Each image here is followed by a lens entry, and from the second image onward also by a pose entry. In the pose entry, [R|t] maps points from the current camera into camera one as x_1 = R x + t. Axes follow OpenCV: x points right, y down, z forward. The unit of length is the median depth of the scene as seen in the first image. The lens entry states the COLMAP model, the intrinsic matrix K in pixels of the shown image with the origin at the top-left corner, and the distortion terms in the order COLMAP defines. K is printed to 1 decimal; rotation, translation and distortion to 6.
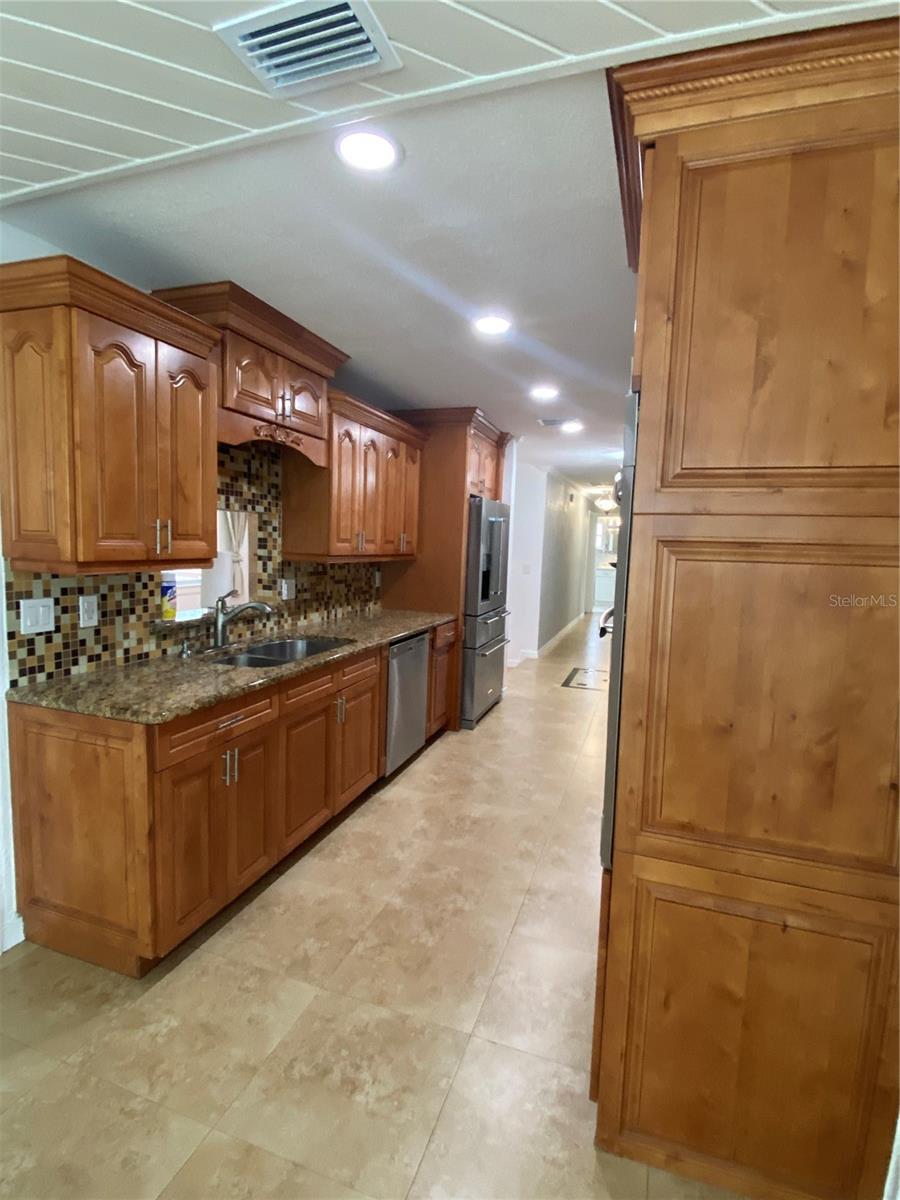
lens RADIAL K [[601.5, 0, 454.1], [0, 601.5, 598.3], [0, 0, 1]] dist [0.006023, -0.012589]
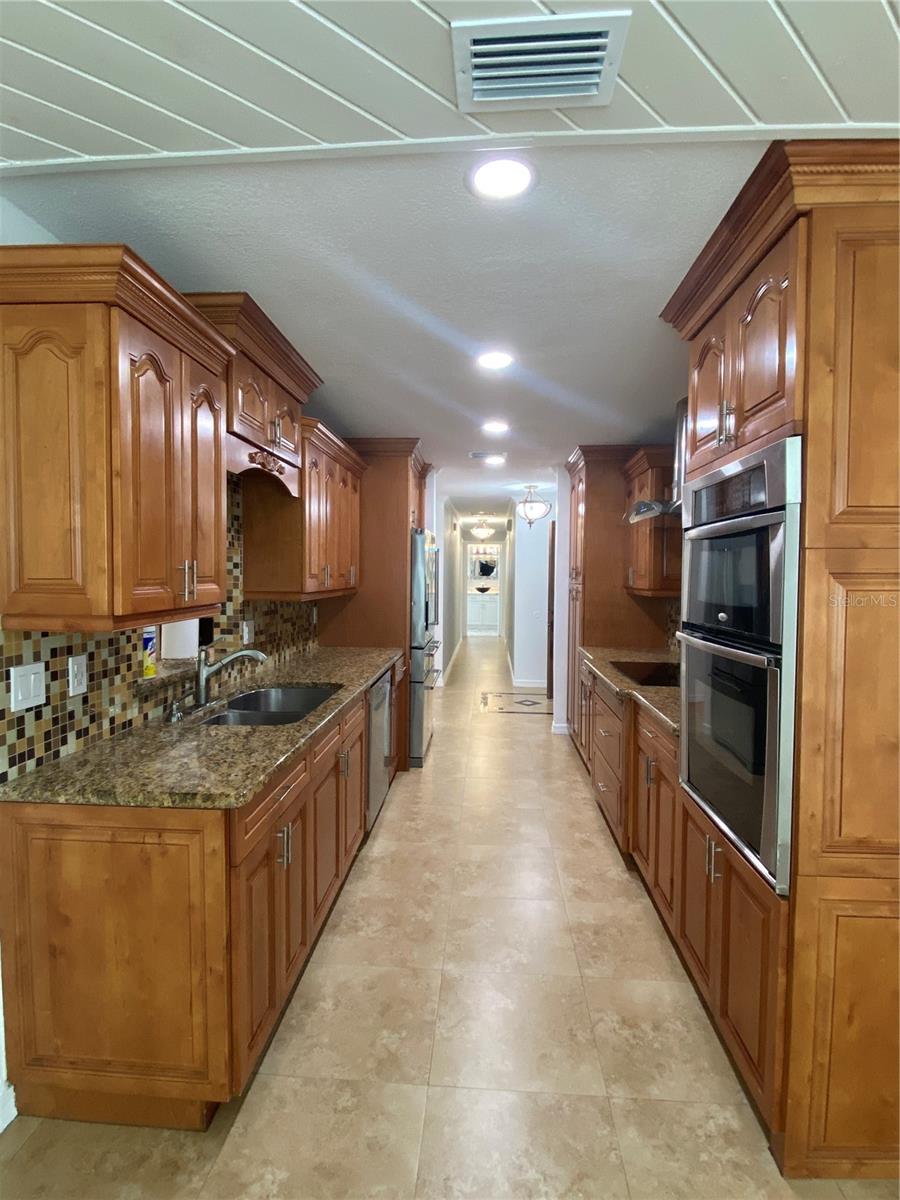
lens RADIAL K [[601.5, 0, 454.1], [0, 601.5, 593.0], [0, 0, 1]] dist [0.006023, -0.012589]
pose [[0.963315, -0.035804, 0.265973, -0.322983], [0.049978, 0.997657, -0.046713, -0.024652], [-0.263677, 0.058292, 0.962848, 0.082987]]
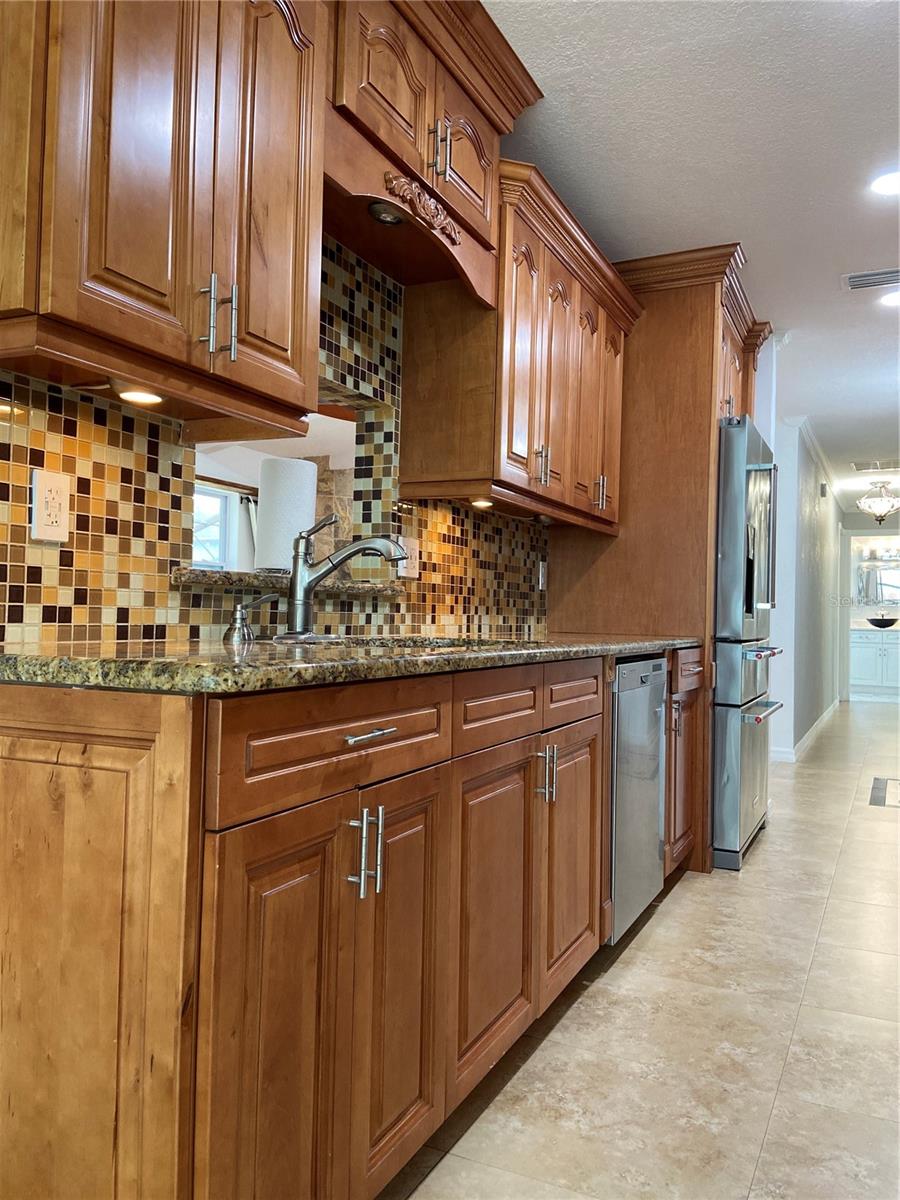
lens RADIAL K [[913.0, 0, 439.8], [0, 913.0, 594.2], [0, 0, 1]] dist [0.094083, -0.029844]
pose [[0.991570, -0.013605, -0.128859, -0.219705], [-0.002250, 0.992515, -0.122106, 0.167329], [0.129555, 0.121366, 0.984117, 0.344983]]
